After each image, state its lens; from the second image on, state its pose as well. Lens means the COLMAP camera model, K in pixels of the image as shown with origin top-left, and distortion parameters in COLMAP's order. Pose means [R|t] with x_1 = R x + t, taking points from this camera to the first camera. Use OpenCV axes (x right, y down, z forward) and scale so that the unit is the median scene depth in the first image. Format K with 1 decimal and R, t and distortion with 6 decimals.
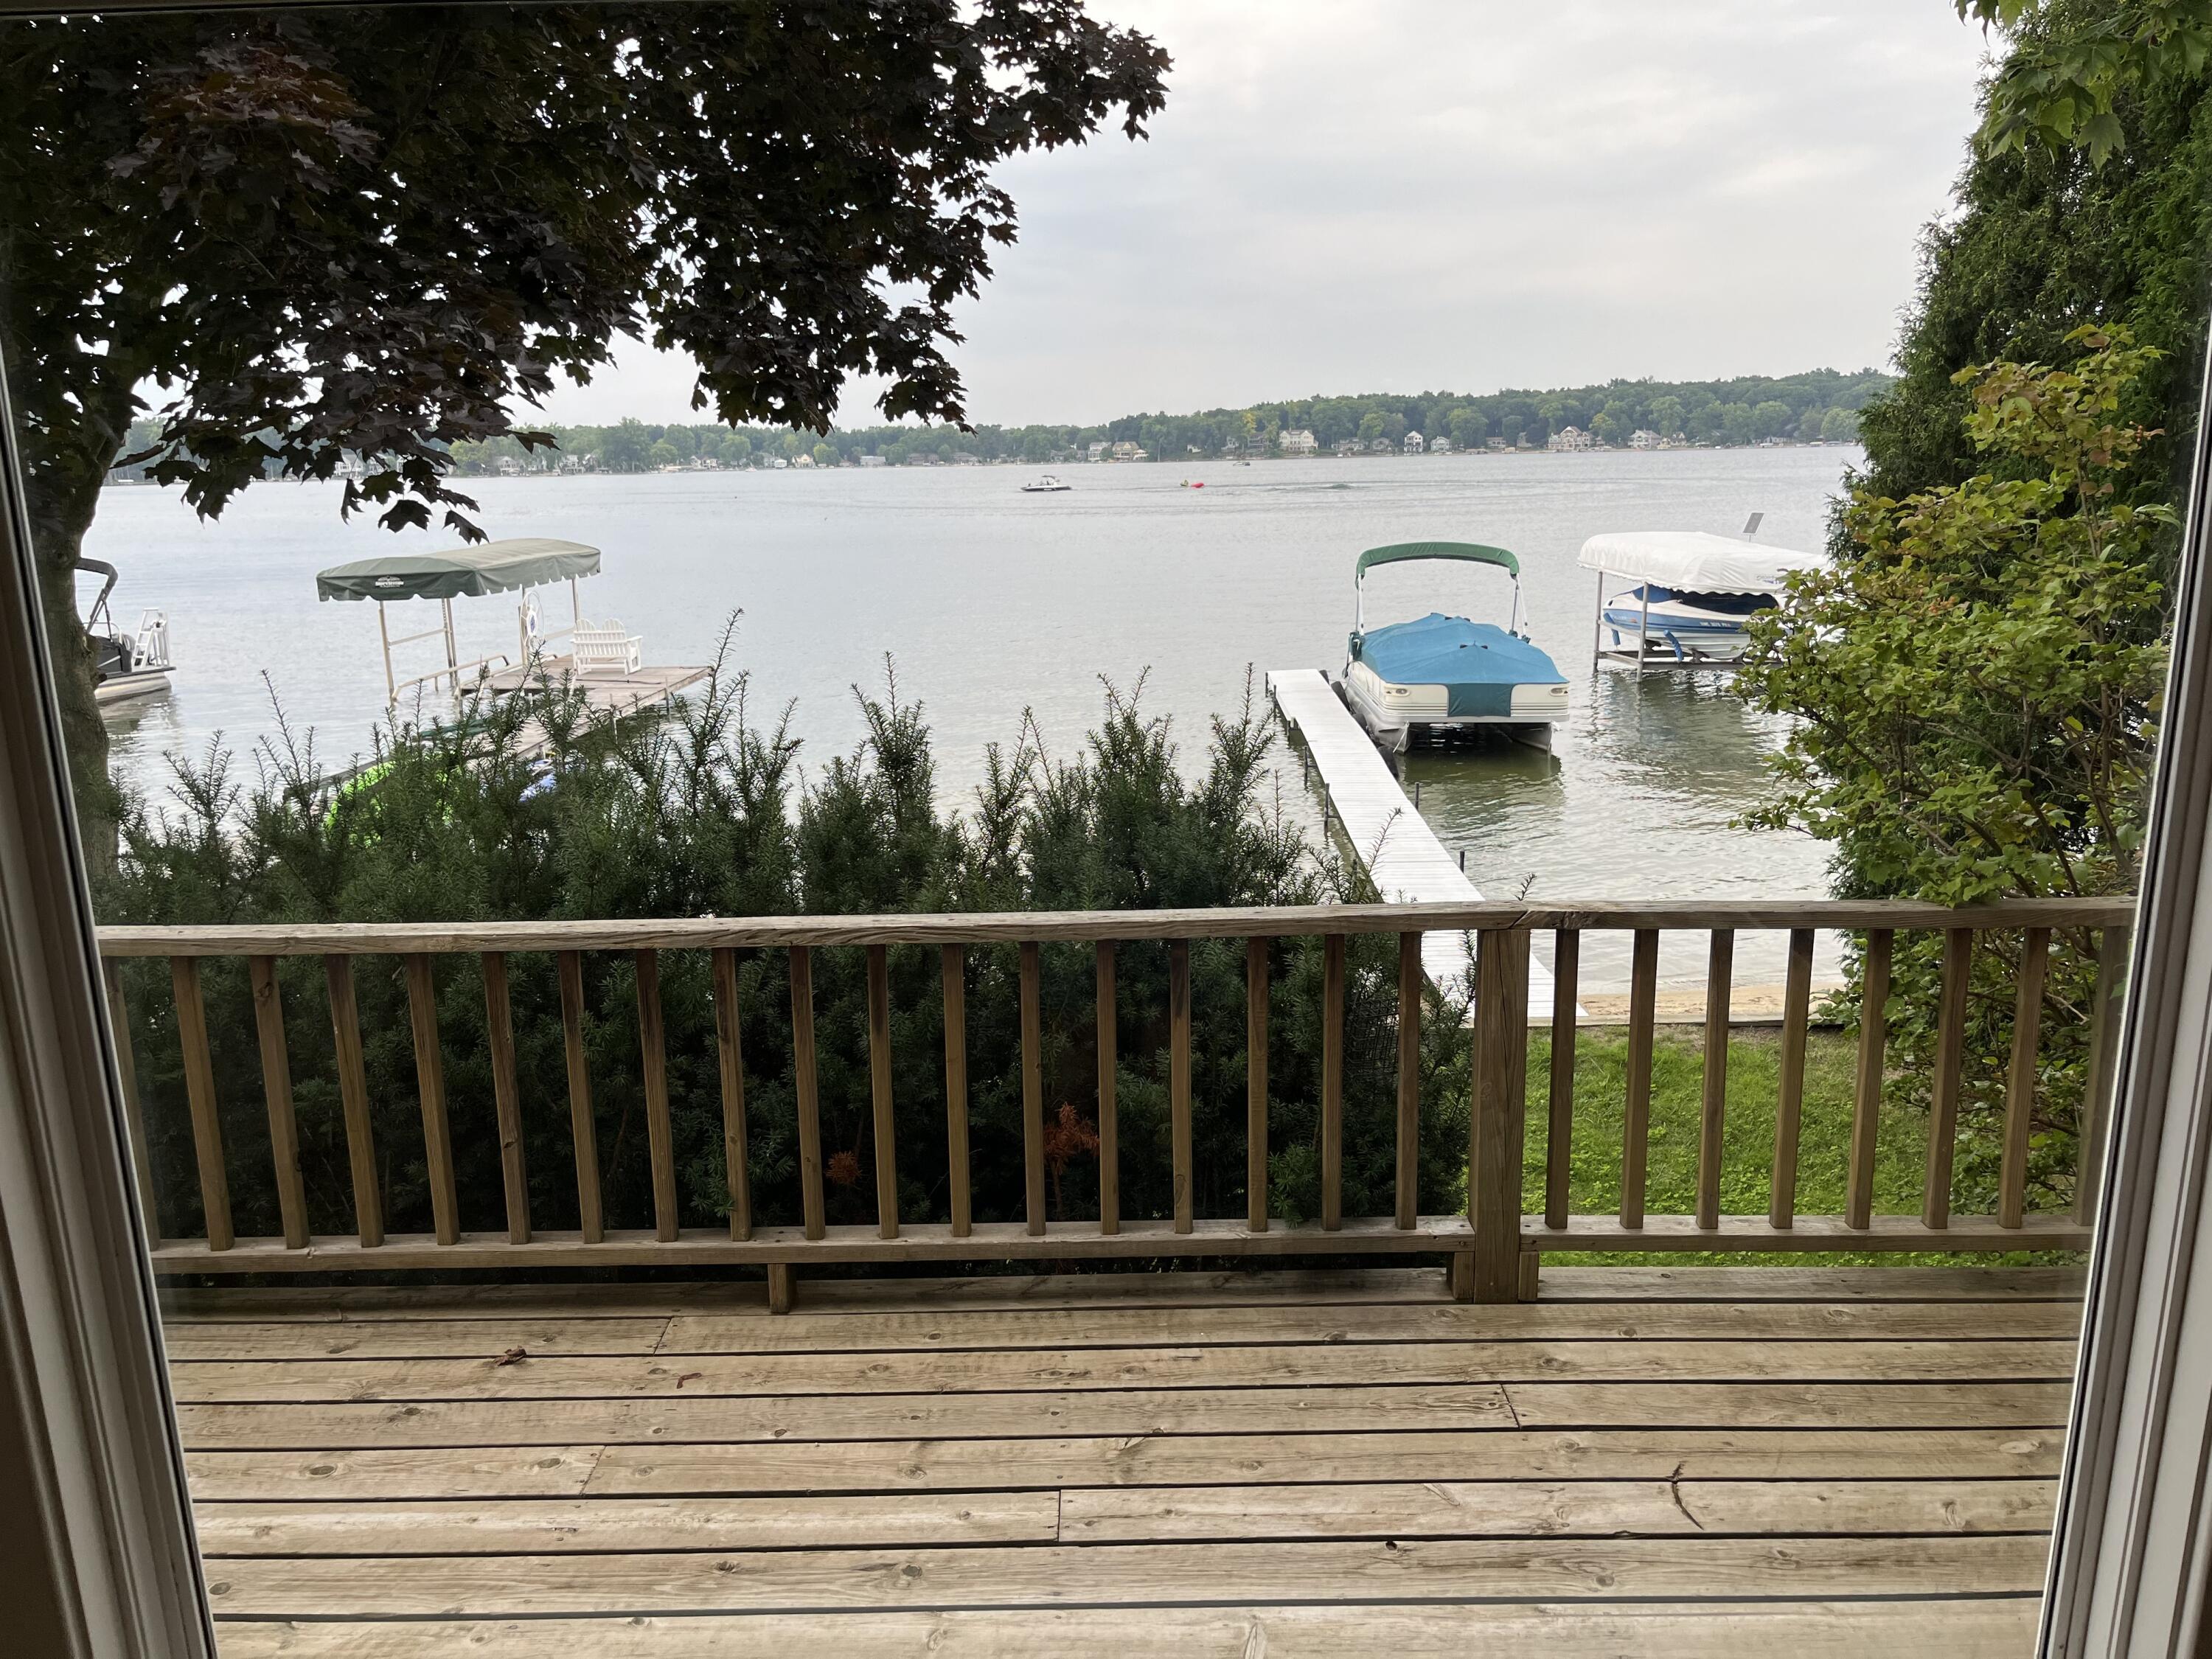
lens RADIAL K [[1702.0, 0, 1105.2], [0, 1702.0, 839.1], [0, 0, 1]] dist [0.031807, -0.004449]
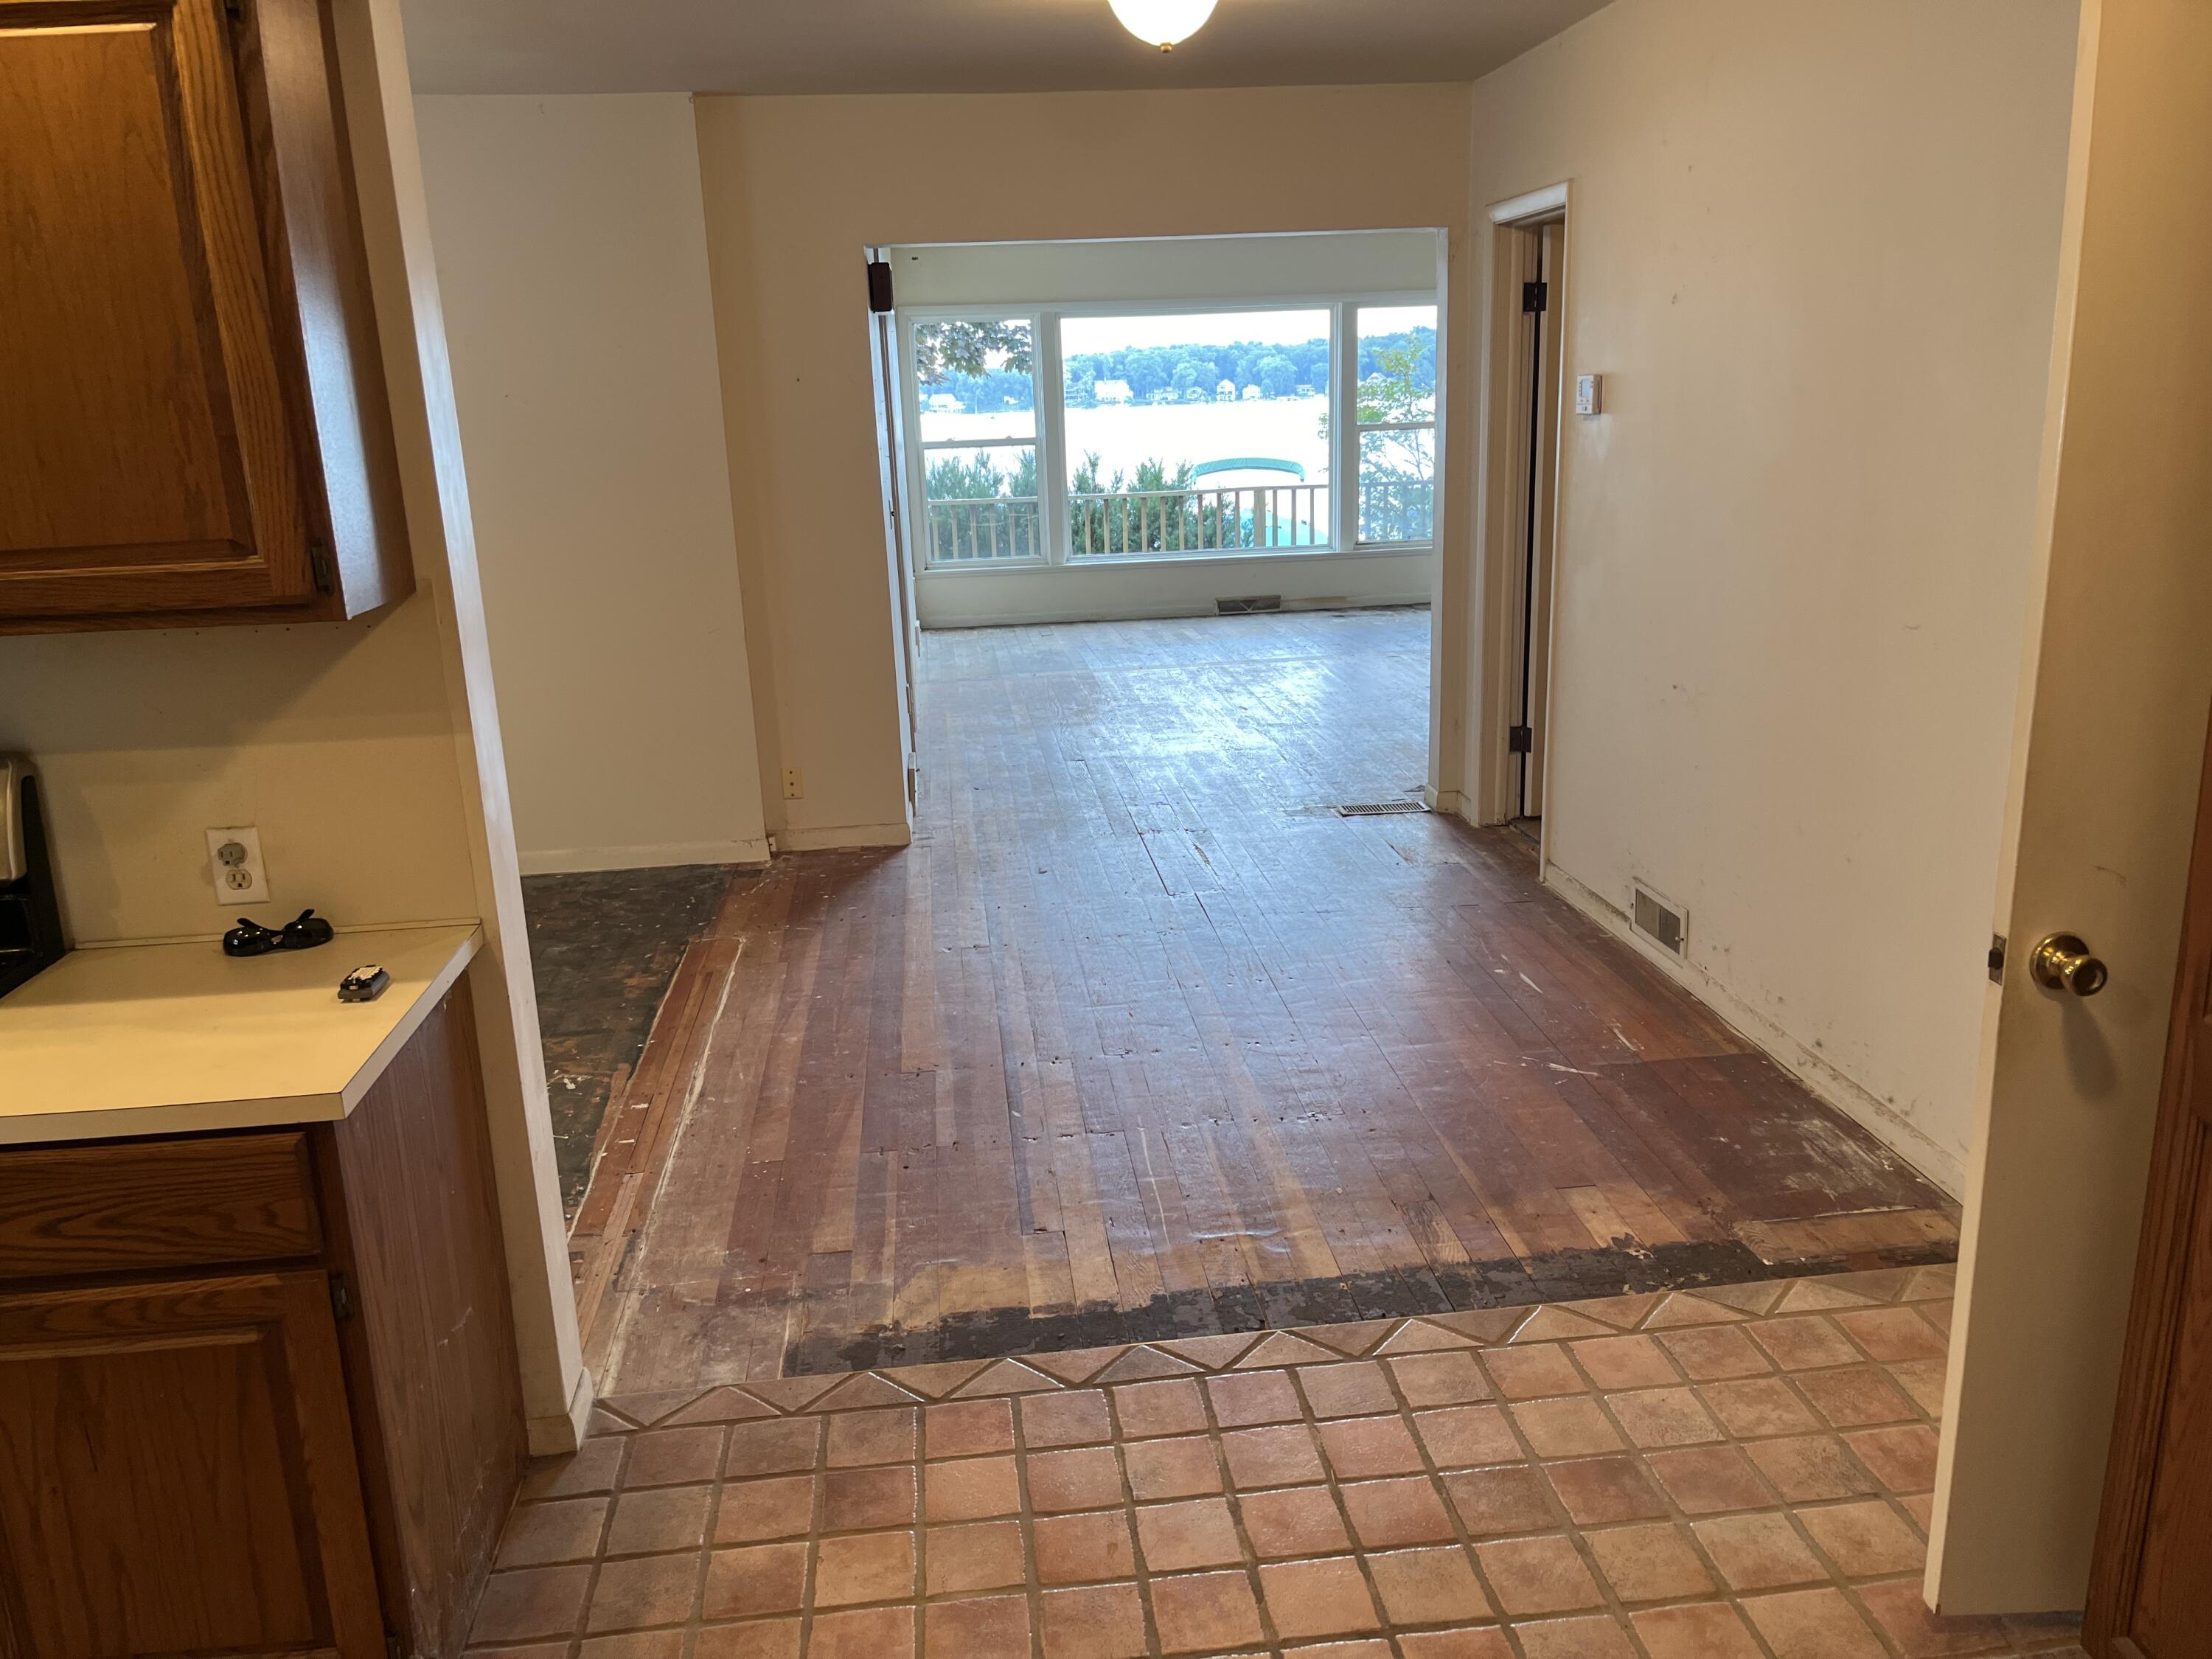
lens RADIAL K [[1702.0, 0, 1105.2], [0, 1702.0, 839.1], [0, 0, 1]] dist [0.031807, -0.004449]
pose [[0.994279, -0.041191, 0.098548, -0.447733], [0.038560, 0.998851, 0.028459, 0.589892], [-0.099607, -0.024496, 0.994725, -2.383685]]
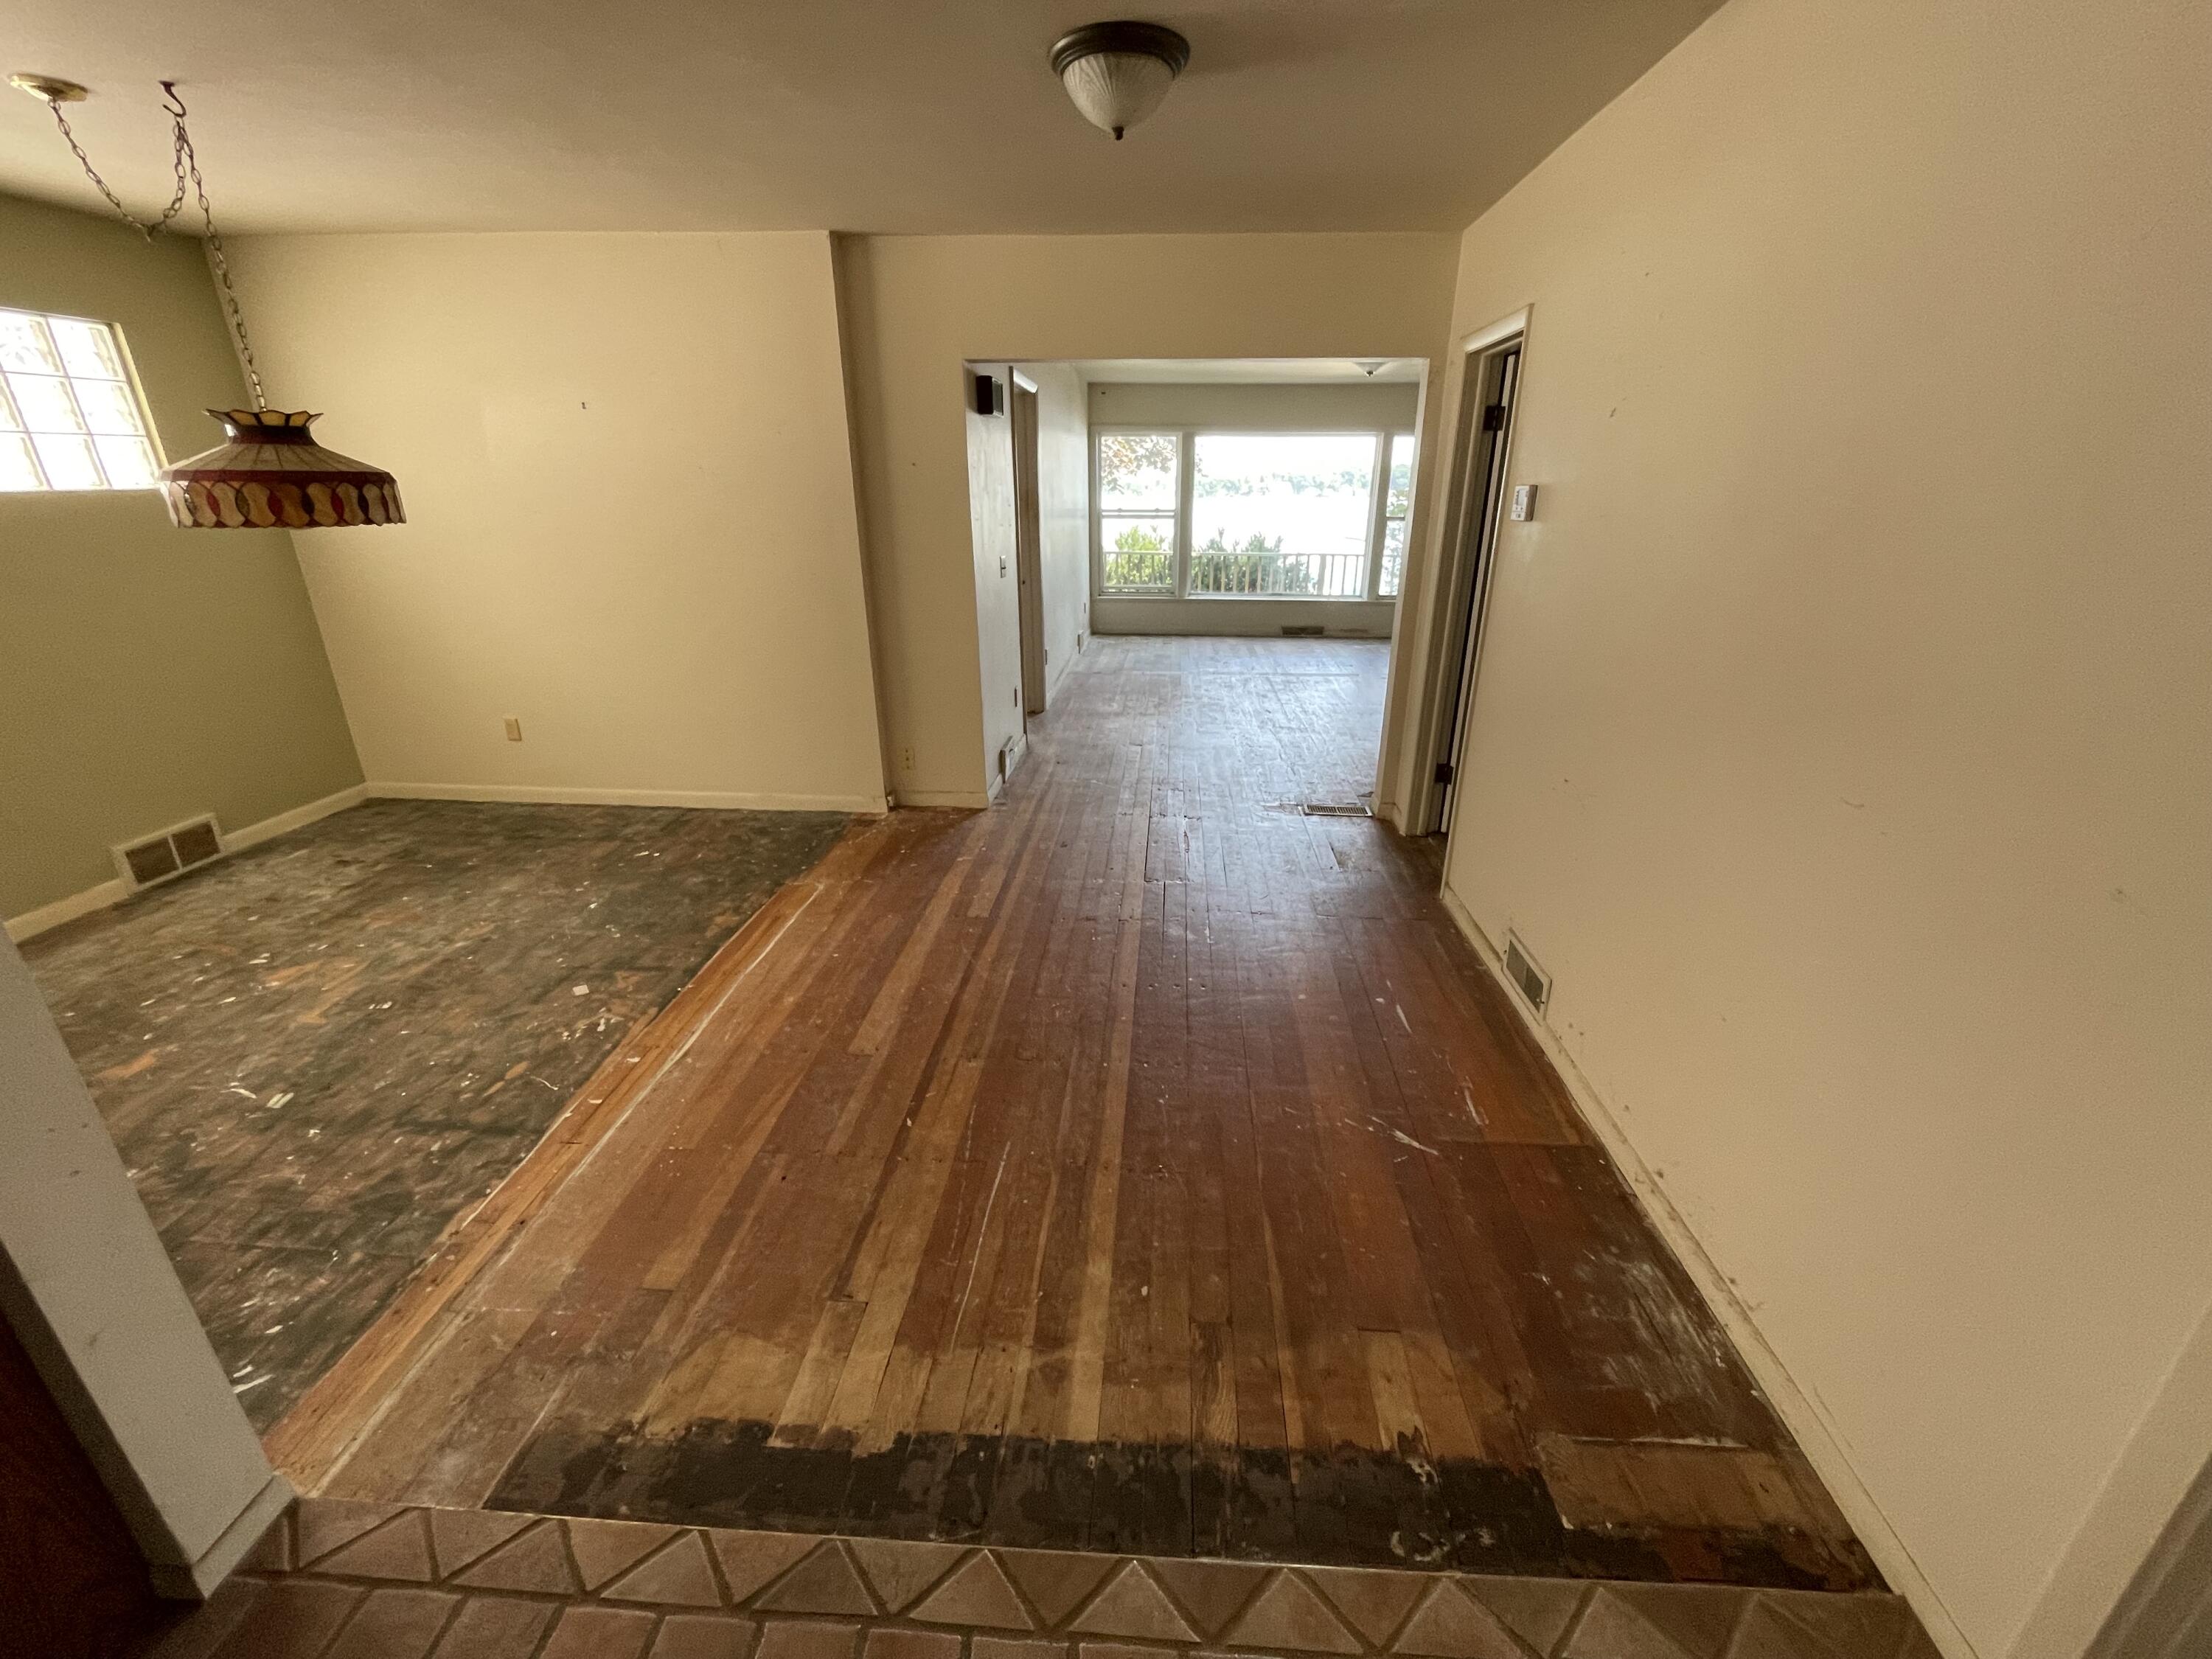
lens RADIAL K [[895.9, 0, 1124.9], [0, 895.9, 822.0], [0, 0, 1]] dist [-0.002217, -0.000383]
pose [[0.998000, 0.045359, -0.044025, -0.247487], [-0.039282, 0.990704, 0.130238, 0.493949], [0.049523, -0.128248, 0.990505, -1.958859]]
